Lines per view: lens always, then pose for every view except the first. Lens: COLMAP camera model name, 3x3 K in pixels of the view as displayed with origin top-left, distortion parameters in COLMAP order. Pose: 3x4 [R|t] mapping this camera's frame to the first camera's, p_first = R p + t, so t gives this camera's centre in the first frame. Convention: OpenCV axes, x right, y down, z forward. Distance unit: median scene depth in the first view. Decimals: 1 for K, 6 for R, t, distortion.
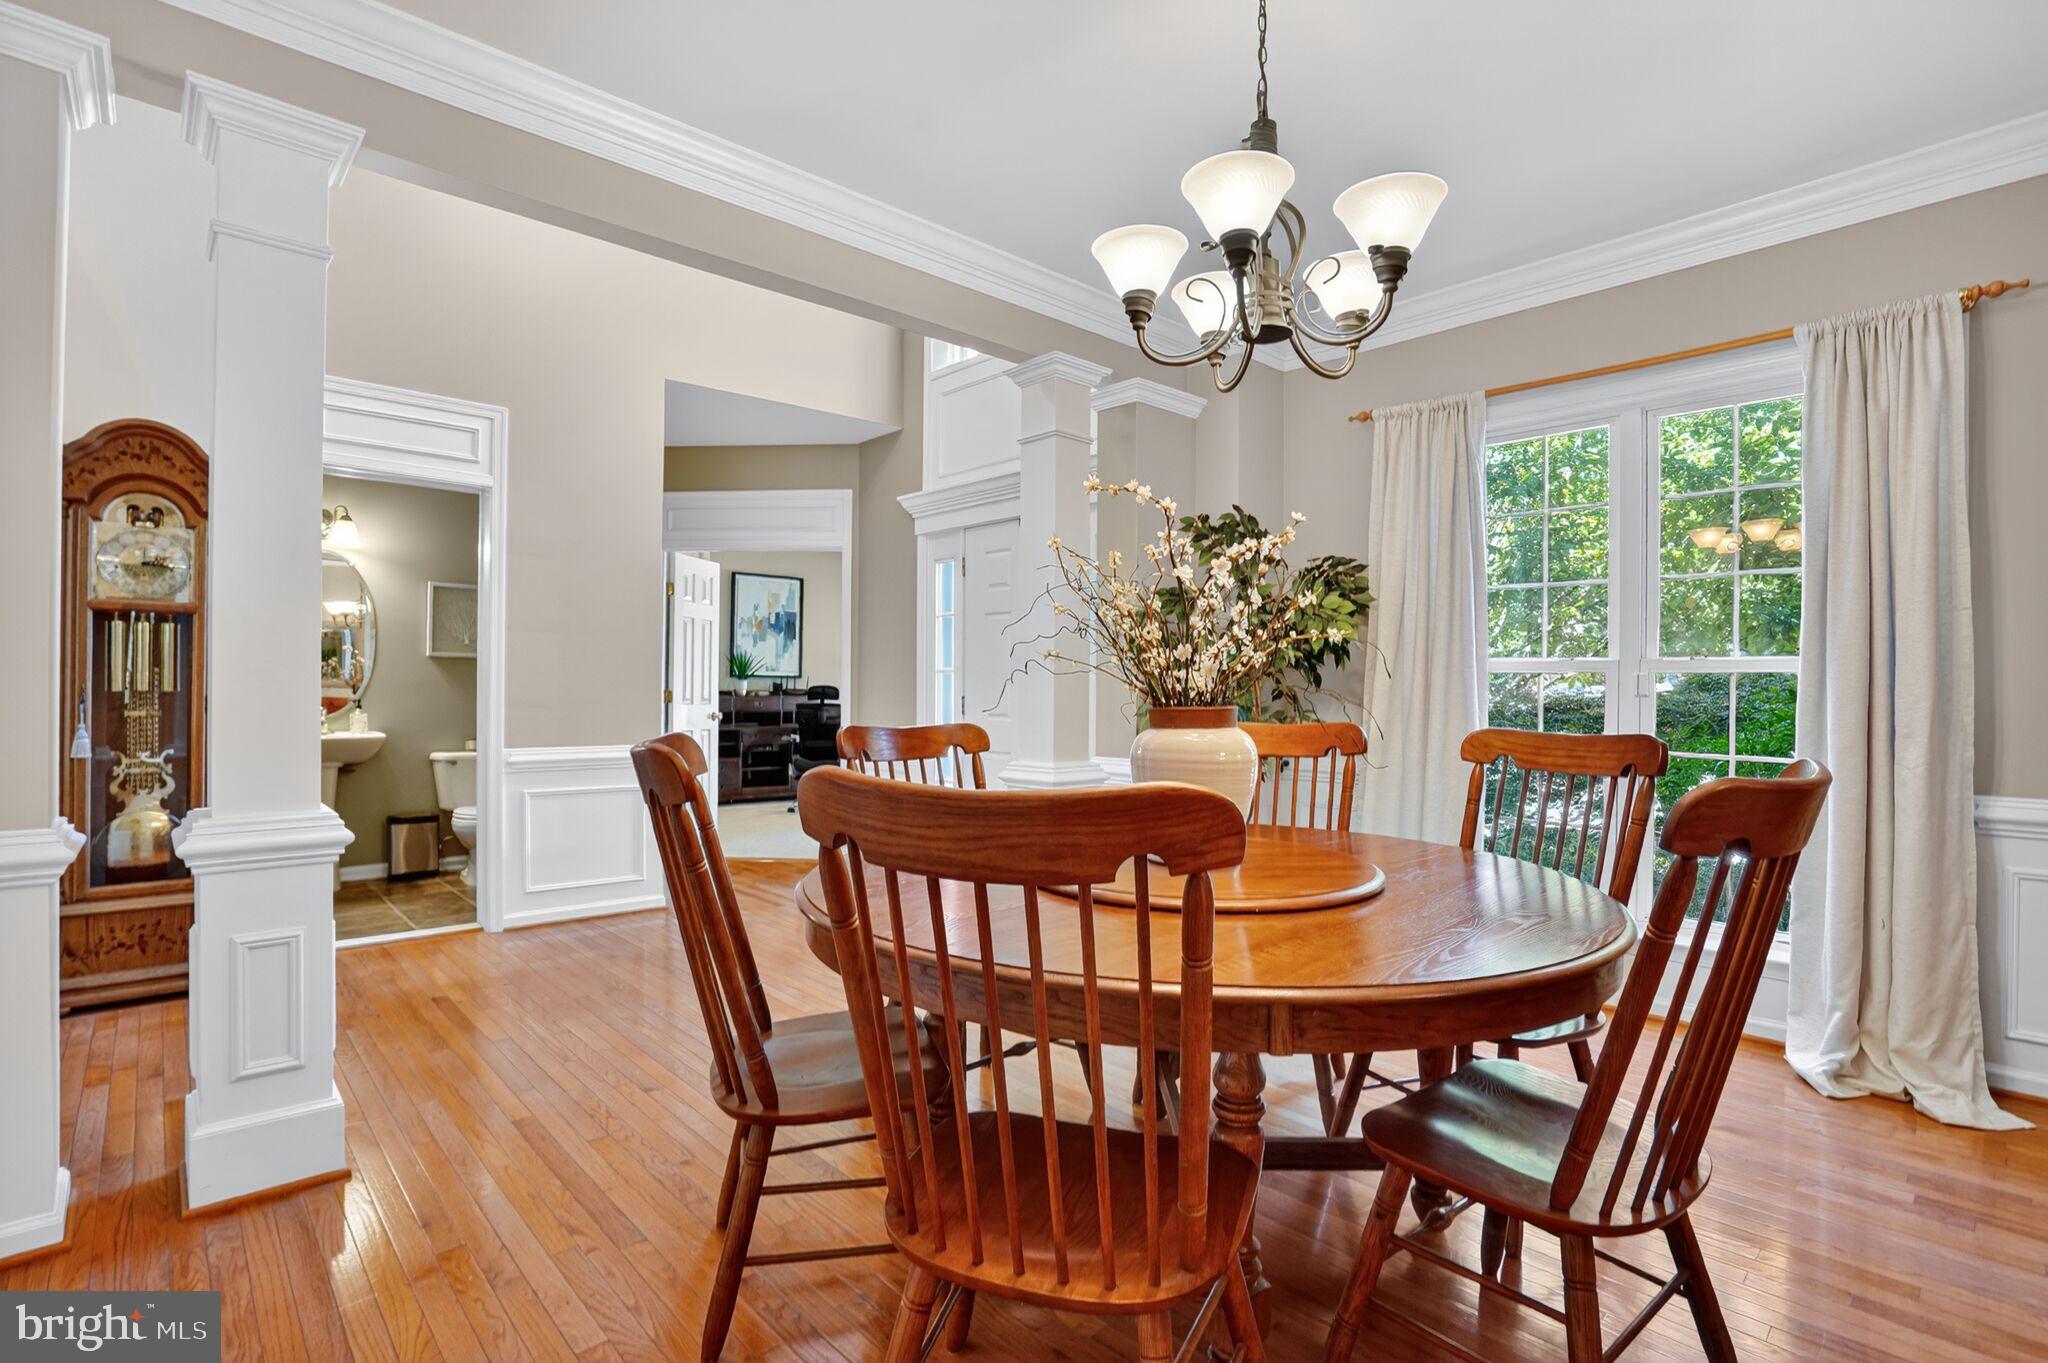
lens RADIAL K [[959.5, 0, 1024.0], [0, 959.5, 681.5], [0, 0, 1]] dist [-0.046176, 0.017102]
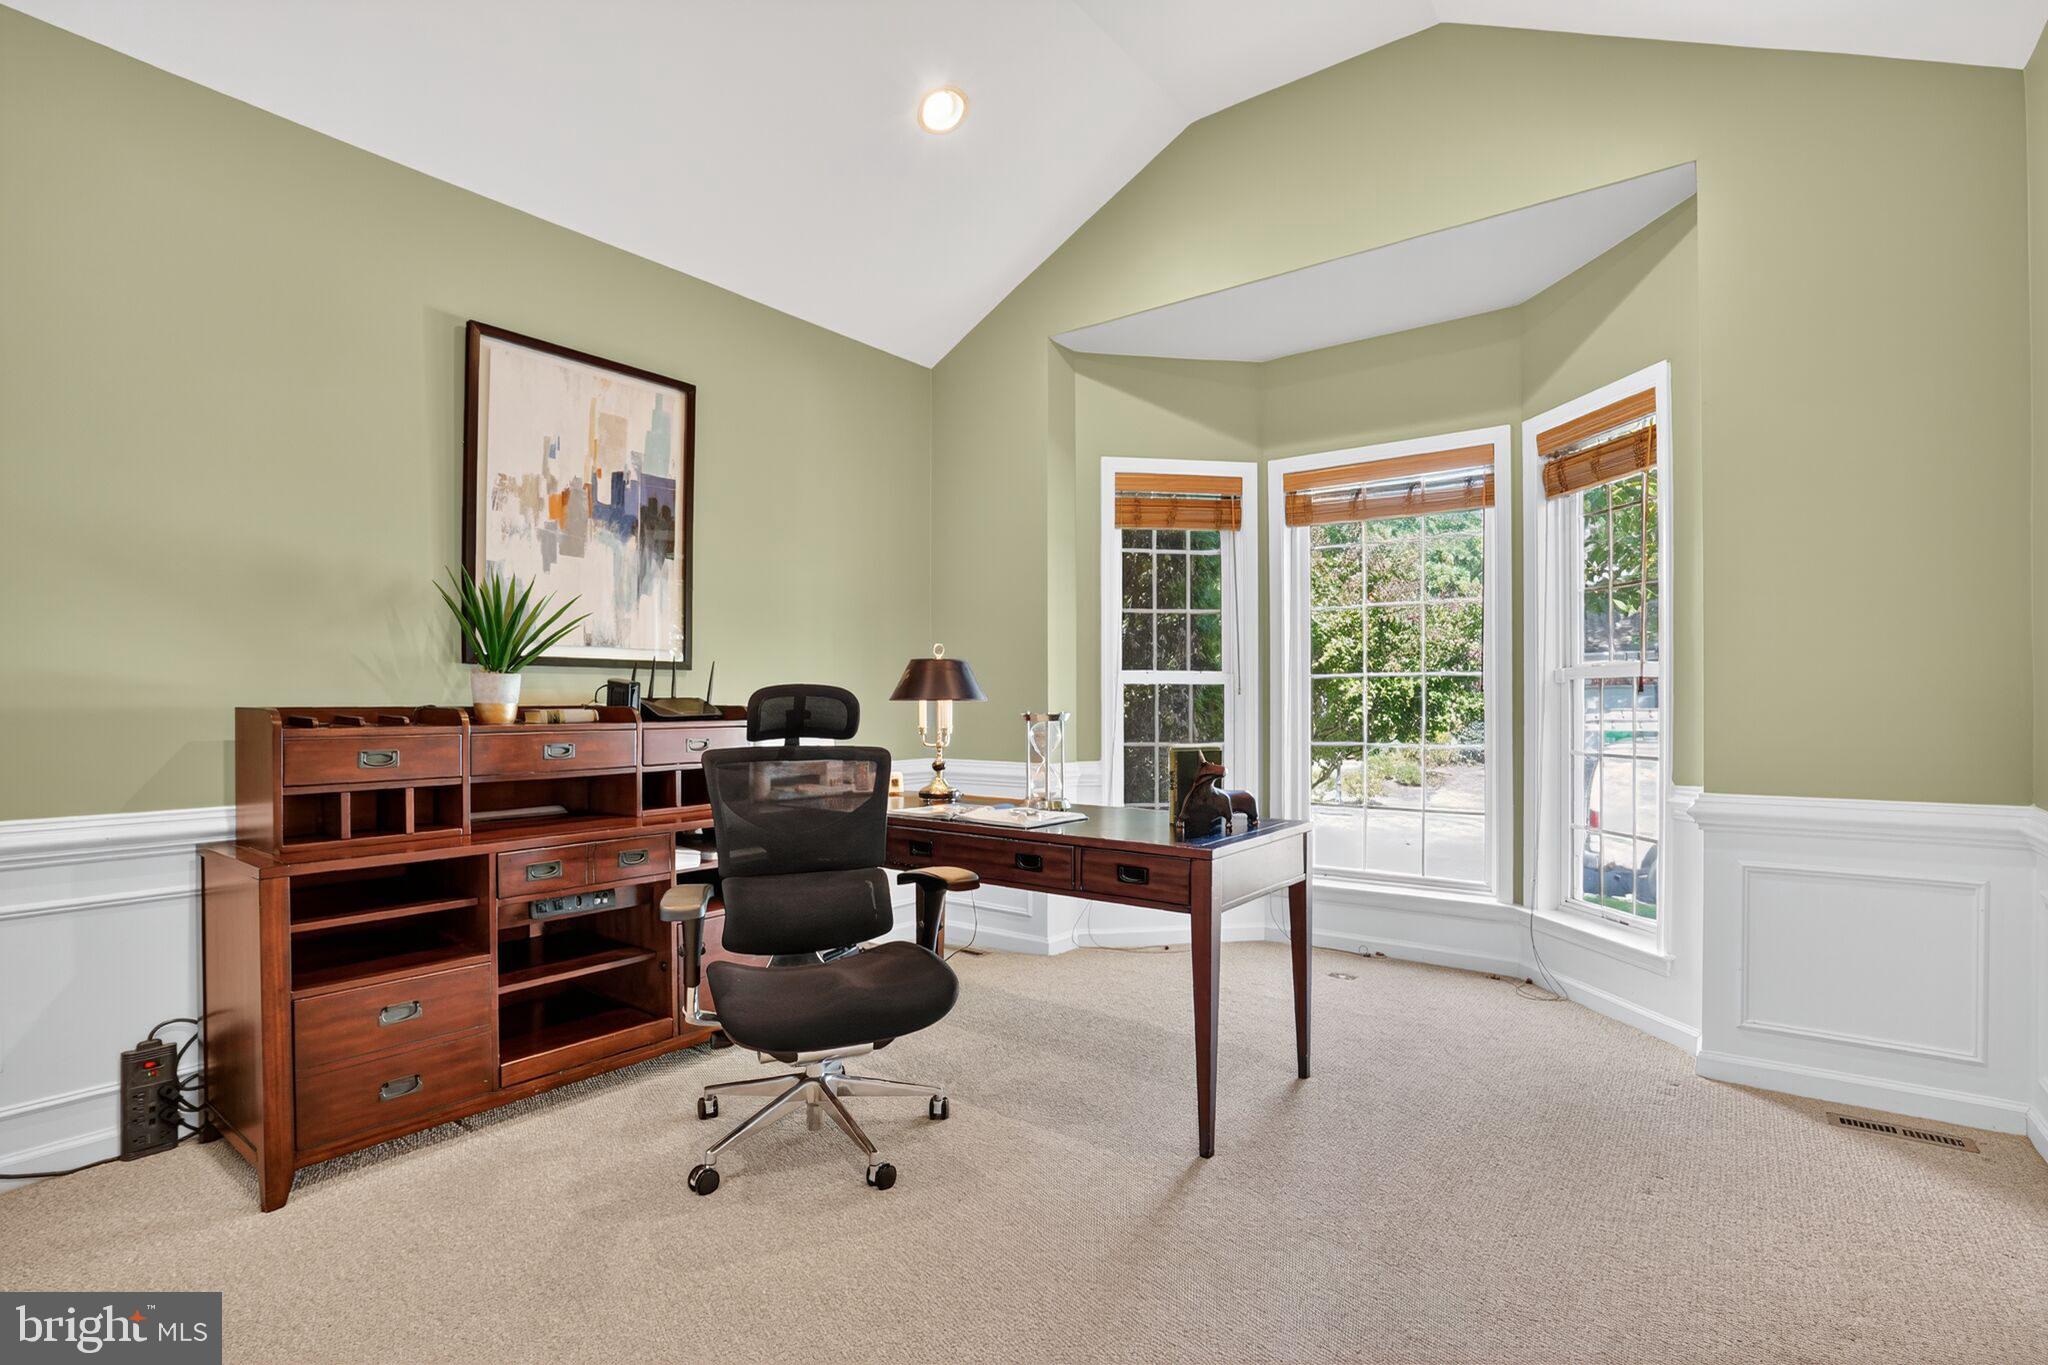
lens RADIAL K [[959.5, 0, 1024.0], [0, 959.5, 682.5], [0, 0, 1]] dist [-0.046176, 0.017102]
pose [[0.986456, -0.011018, 0.163657, -0.173970], [0.011684, 0.999927, -0.003102, 0.004273], [-0.163611, 0.004972, 0.986512, 0.651698]]
